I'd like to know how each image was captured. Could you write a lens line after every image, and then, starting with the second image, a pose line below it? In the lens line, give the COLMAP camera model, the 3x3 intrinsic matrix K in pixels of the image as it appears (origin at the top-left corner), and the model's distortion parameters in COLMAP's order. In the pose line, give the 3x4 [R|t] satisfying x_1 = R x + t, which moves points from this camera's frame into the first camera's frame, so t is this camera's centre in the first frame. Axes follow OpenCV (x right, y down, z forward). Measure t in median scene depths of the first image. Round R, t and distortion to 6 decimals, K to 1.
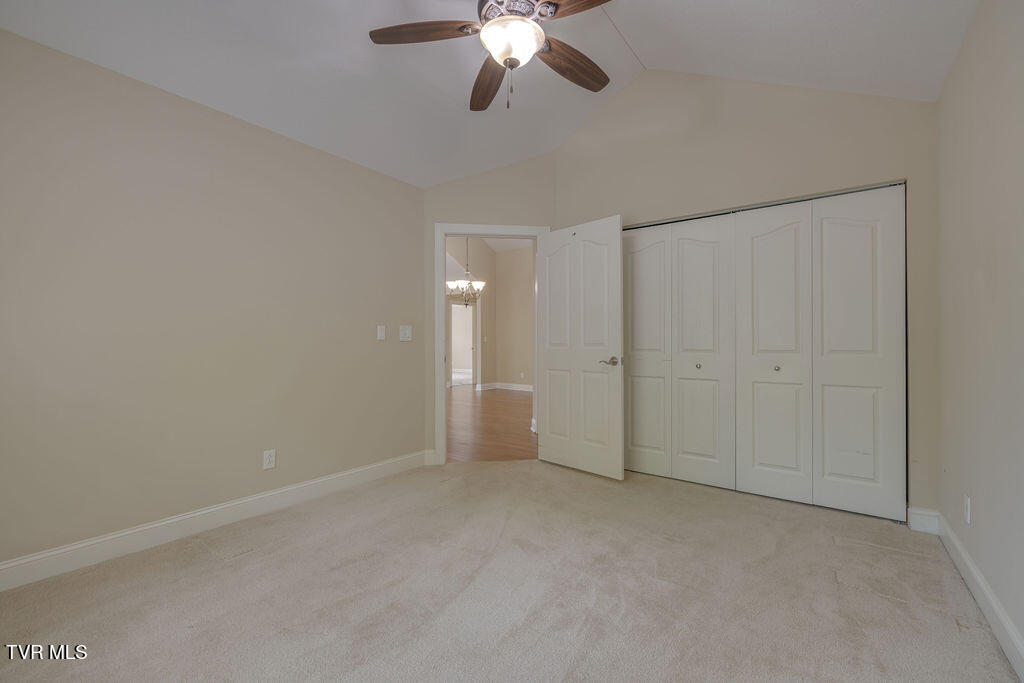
lens RADIAL K [[423.3, 0, 512.6], [0, 423.3, 344.8], [0, 0, 1]] dist [0.001033, 0.000077]
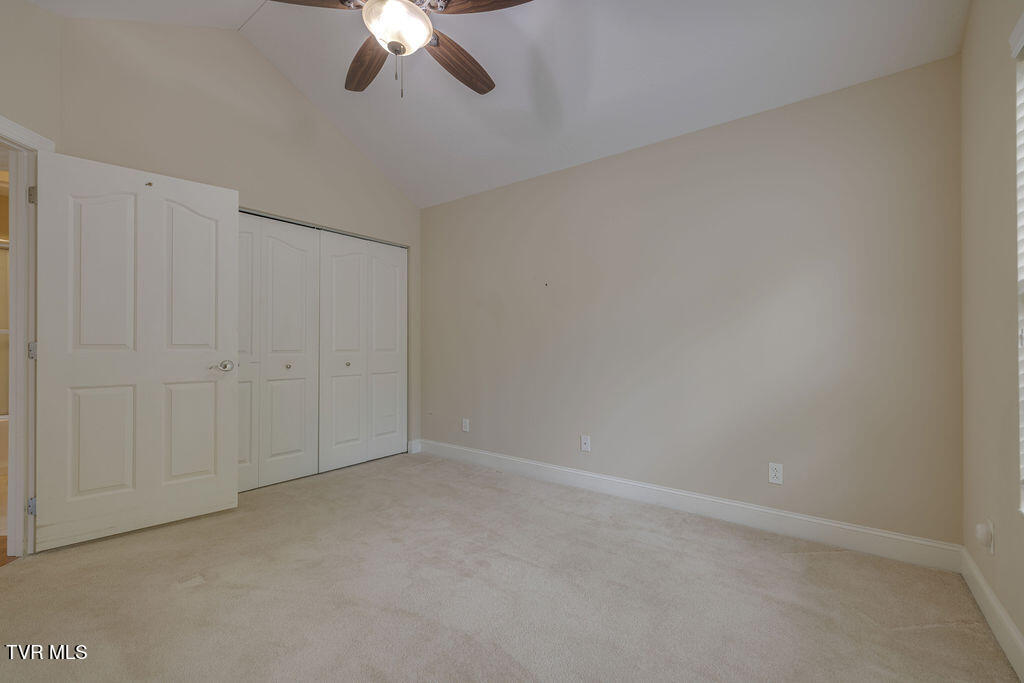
lens RADIAL K [[423.3, 0, 512.6], [0, 423.3, 340.9], [0, 0, 1]] dist [0.001033, 0.000077]
pose [[0.012327, 0.007215, 0.999898, -0.595512], [0.000751, 0.999974, -0.007225, -0.003127], [-0.999924, 0.000840, 0.012321, 0.454637]]
